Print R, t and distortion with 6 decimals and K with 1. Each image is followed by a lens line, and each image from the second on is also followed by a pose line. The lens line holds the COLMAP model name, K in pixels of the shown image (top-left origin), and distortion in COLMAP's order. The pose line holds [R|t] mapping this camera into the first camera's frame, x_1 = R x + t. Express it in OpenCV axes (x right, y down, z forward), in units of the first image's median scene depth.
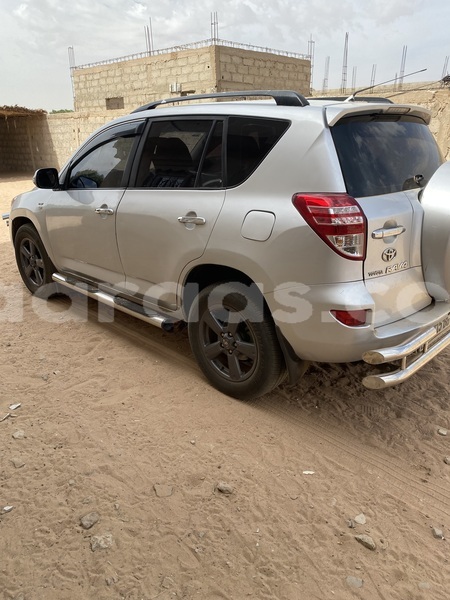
lens RADIAL K [[451.5, 0, 221.3], [0, 451.5, 294.4], [0, 0, 1]] dist [0.011228, -0.008628]
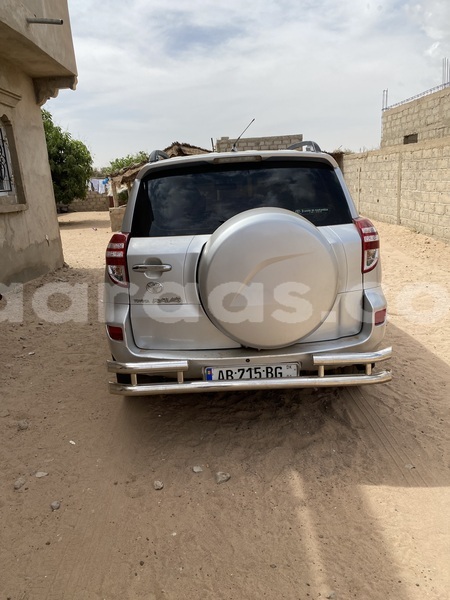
lens RADIAL K [[451.5, 0, 220.8], [0, 451.5, 304.8], [0, 0, 1]] dist [0.011228, -0.008628]
pose [[0.730236, 0.155954, -0.665157, 0.185921], [-0.190544, 0.981456, 0.020927, -0.014633], [0.656086, 0.111460, 0.746410, 0.037927]]
